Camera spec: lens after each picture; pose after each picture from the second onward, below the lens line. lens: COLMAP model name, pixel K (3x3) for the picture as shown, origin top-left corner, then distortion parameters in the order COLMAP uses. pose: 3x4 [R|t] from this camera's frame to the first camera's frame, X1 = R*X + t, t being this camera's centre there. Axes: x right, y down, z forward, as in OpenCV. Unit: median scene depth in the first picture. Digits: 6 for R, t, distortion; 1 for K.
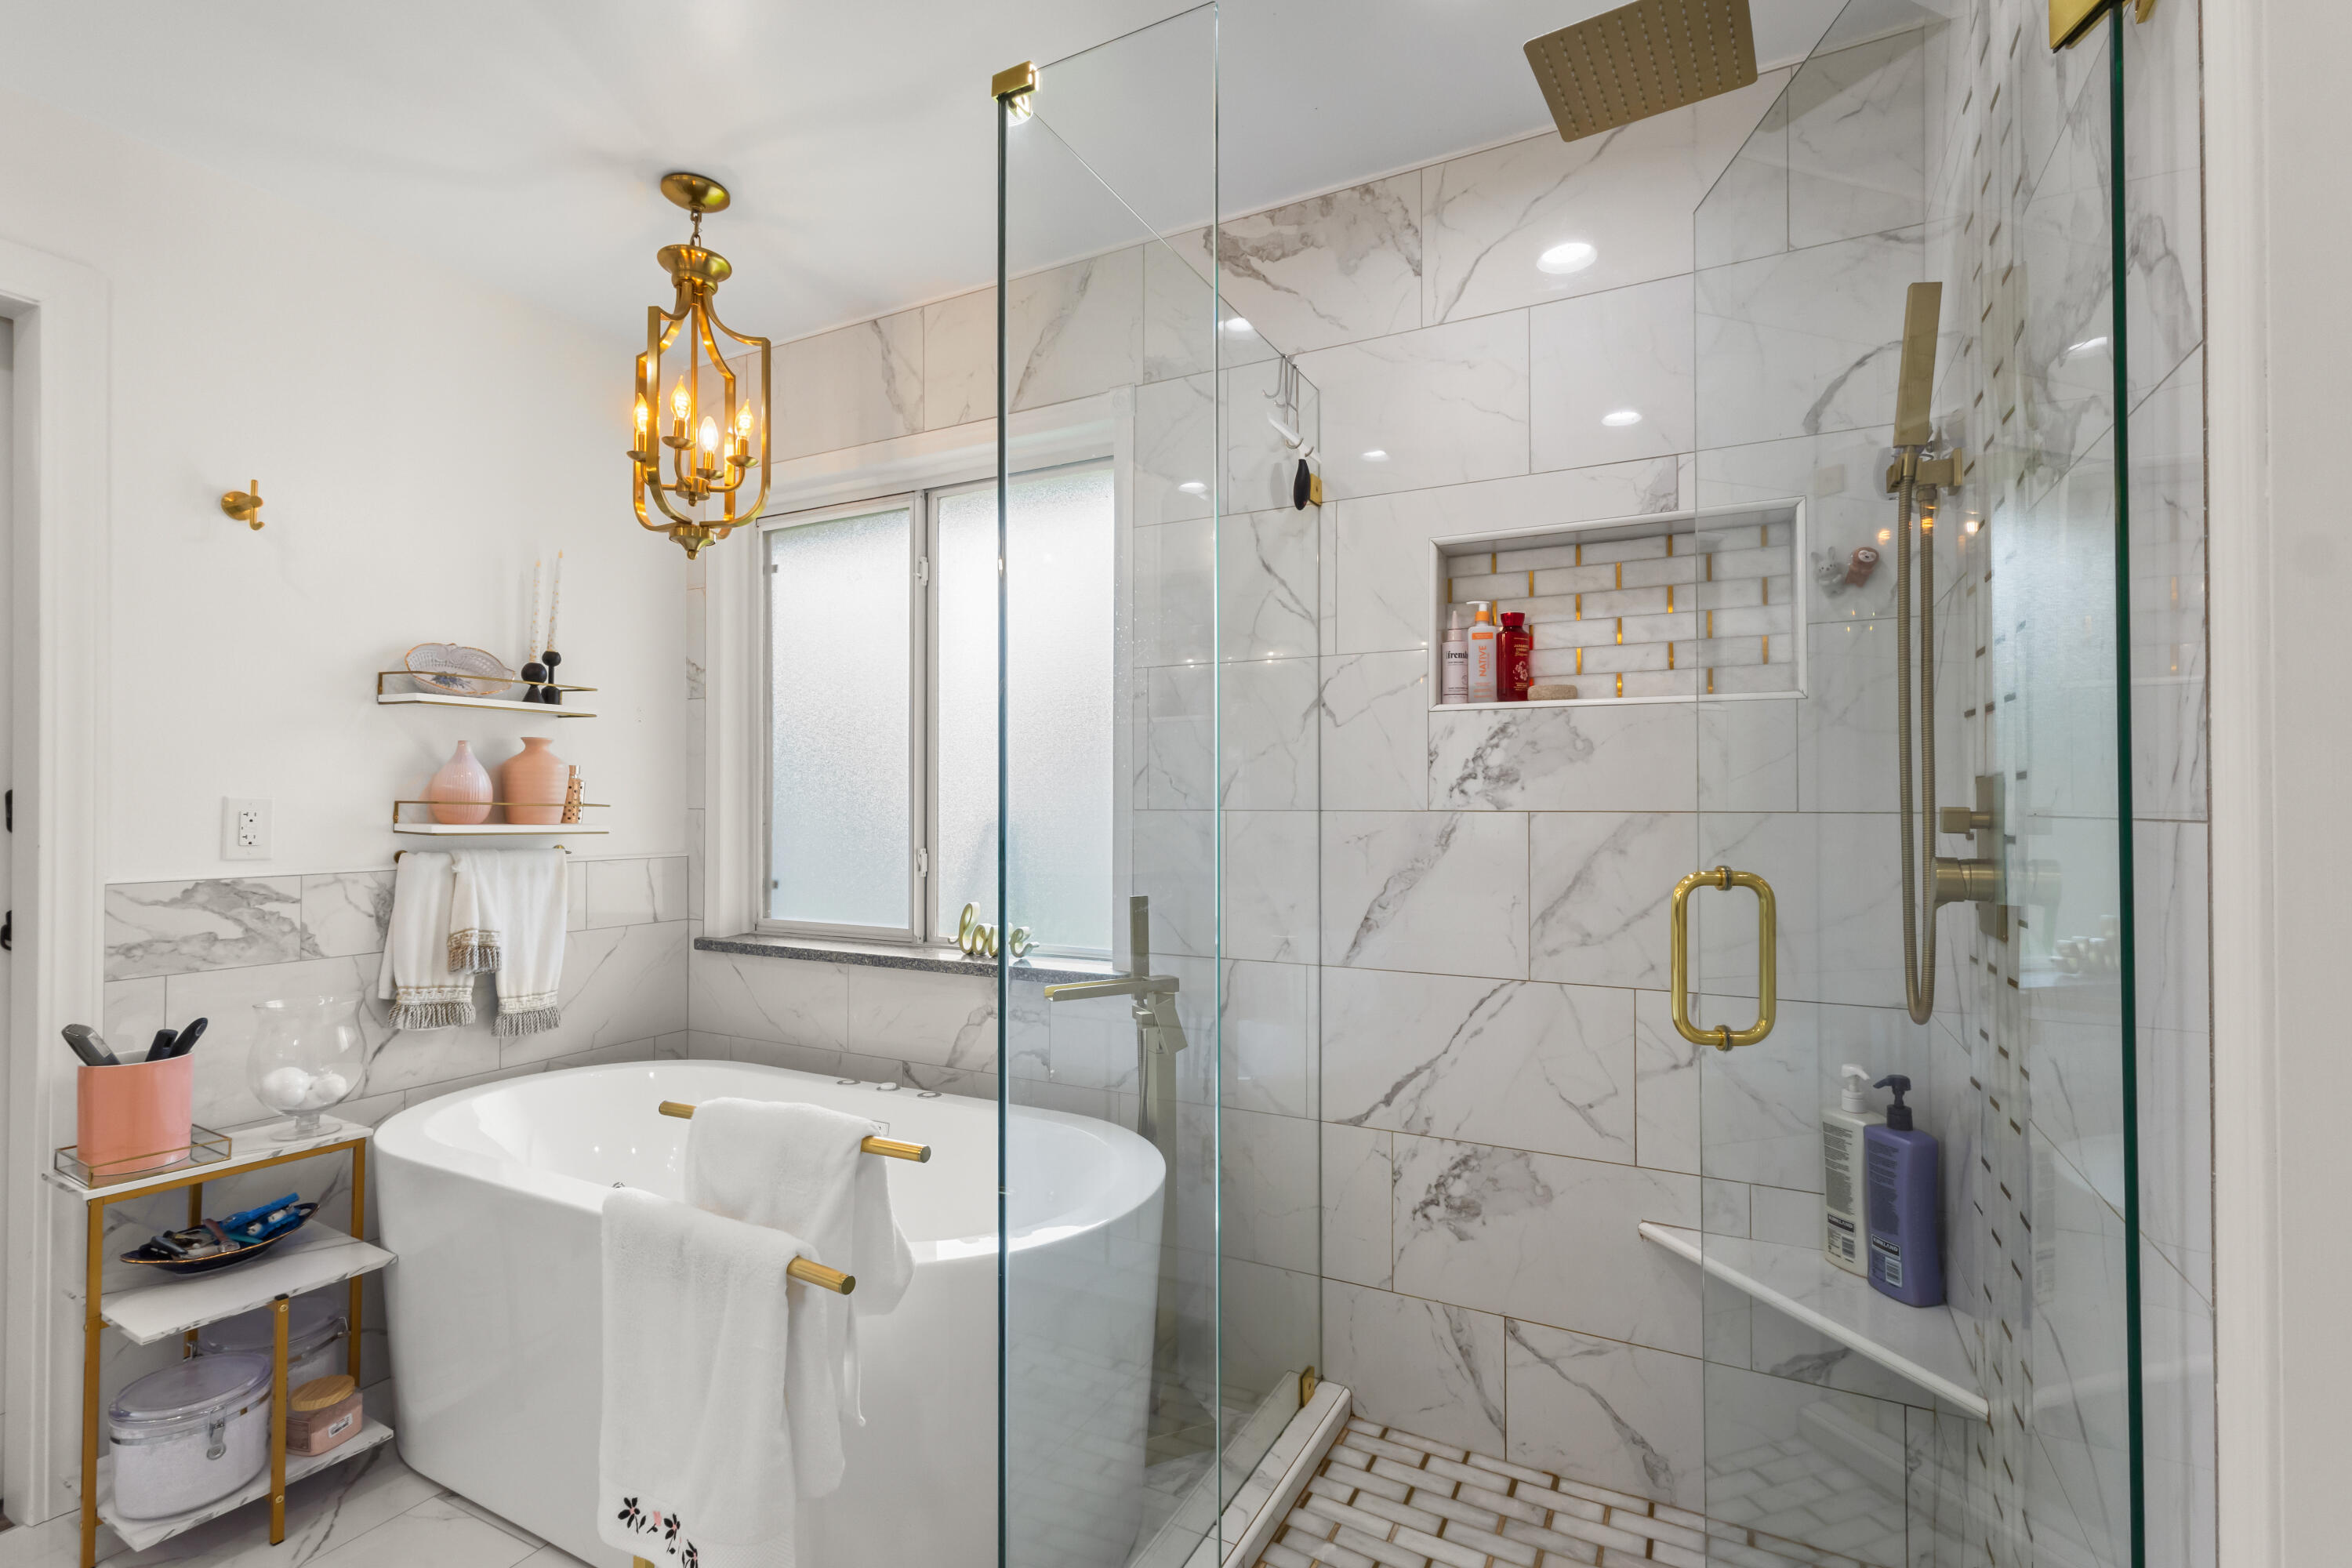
lens RADIAL K [[1094.1, 0, 1167.6], [0, 1094.1, 784.7], [0, 0, 1]] dist [0.020582, 0.000584]
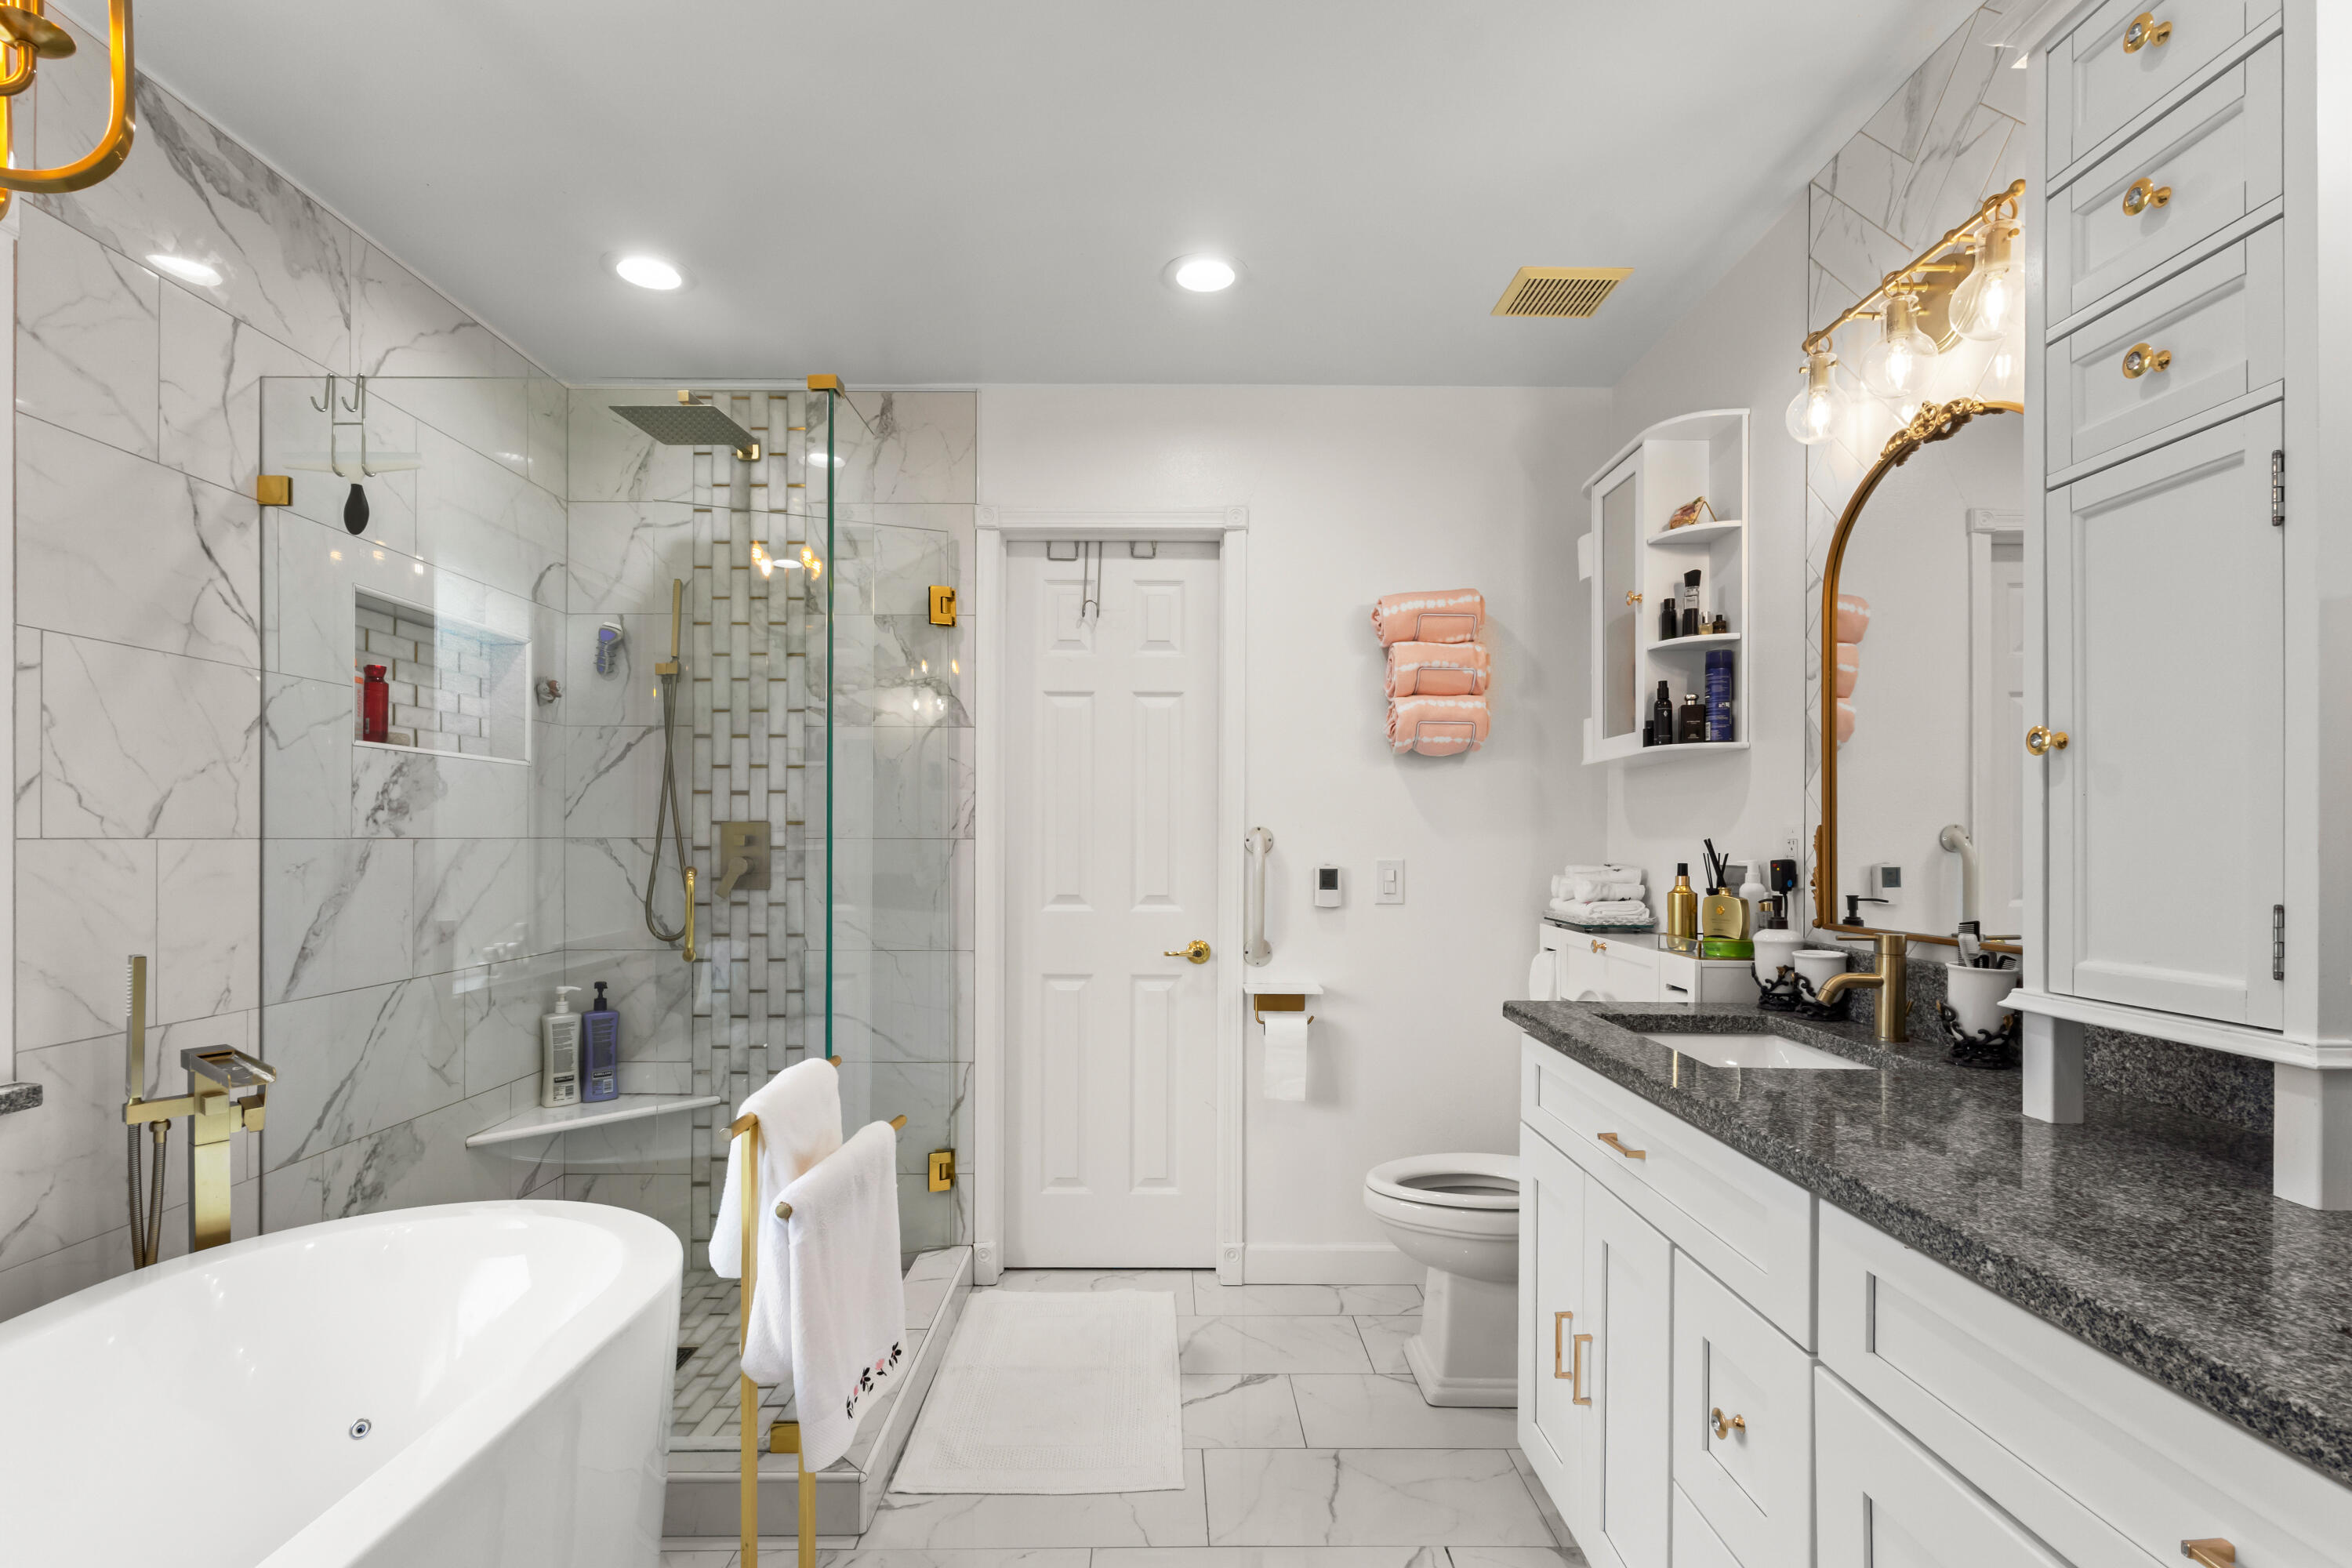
lens RADIAL K [[1094.1, 0, 1168.6], [0, 1094.1, 838.1], [0, 0, 1]] dist [0.020582, 0.000584]
pose [[-0.463192, -0.003056, 0.886253, -1.081708], [-0.018844, 0.999802, -0.006401, 0.015254], [-0.886057, -0.019665, -0.463158, 0.792248]]
